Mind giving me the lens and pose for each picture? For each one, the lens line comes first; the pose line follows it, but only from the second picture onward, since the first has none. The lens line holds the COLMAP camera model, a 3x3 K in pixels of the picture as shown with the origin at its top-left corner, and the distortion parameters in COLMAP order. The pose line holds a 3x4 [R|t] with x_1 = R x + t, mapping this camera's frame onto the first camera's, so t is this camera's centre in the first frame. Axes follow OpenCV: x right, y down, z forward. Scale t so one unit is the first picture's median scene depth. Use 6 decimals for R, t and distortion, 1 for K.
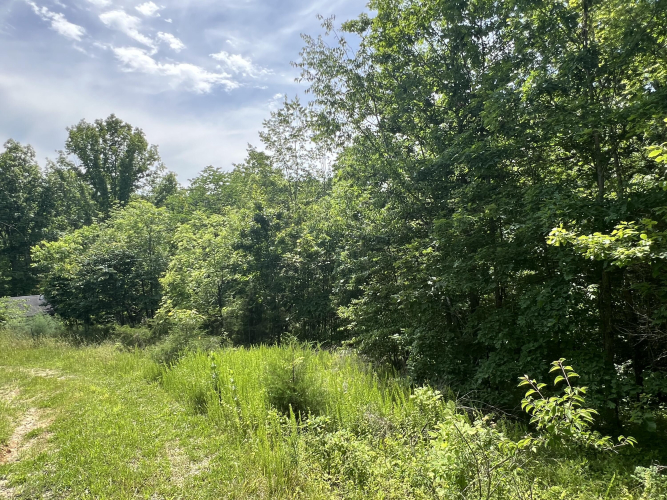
lens RADIAL K [[413.4, 0, 331.3], [0, 413.4, 251.0], [0, 0, 1]] dist [0.001962, -0.000932]
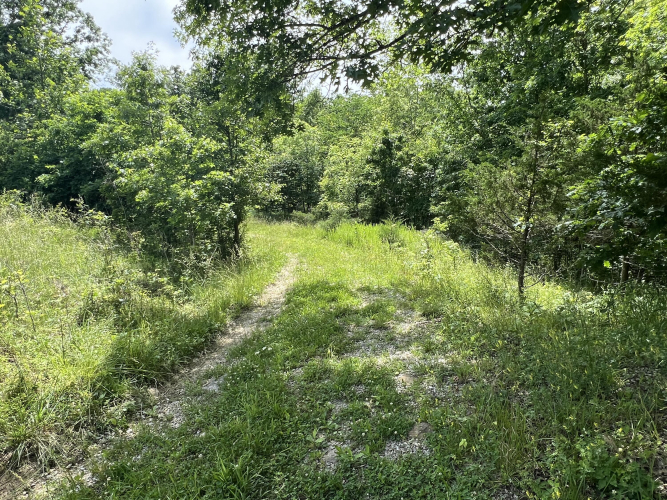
lens RADIAL K [[413.4, 0, 332.8], [0, 413.4, 248.8], [0, 0, 1]] dist [0.001962, -0.000932]
pose [[0.952182, 0.081666, -0.294416, 0.098181], [-0.012388, 0.973143, 0.229870, -0.043283], [0.305281, -0.215230, 0.927620, -0.434629]]
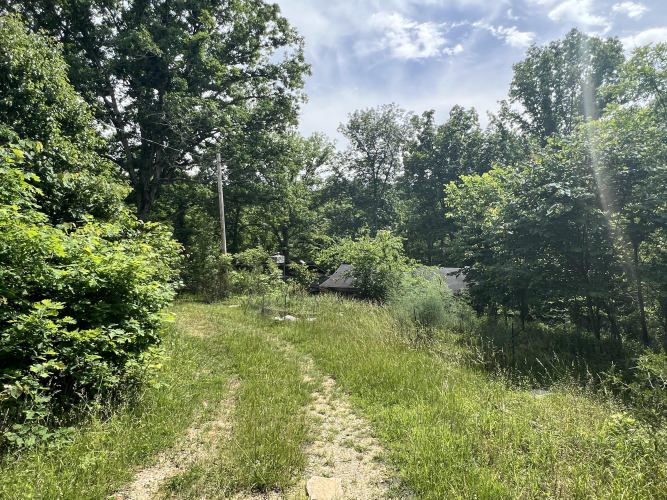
lens RADIAL K [[413.4, 0, 333.2], [0, 413.4, 250.6], [0, 0, 1]] dist [0.001962, -0.000932]
pose [[0.553126, 0.015432, -0.832955, -0.432422], [-0.005892, 0.999876, 0.014612, 0.113472], [0.833077, -0.003175, 0.553148, 0.743376]]
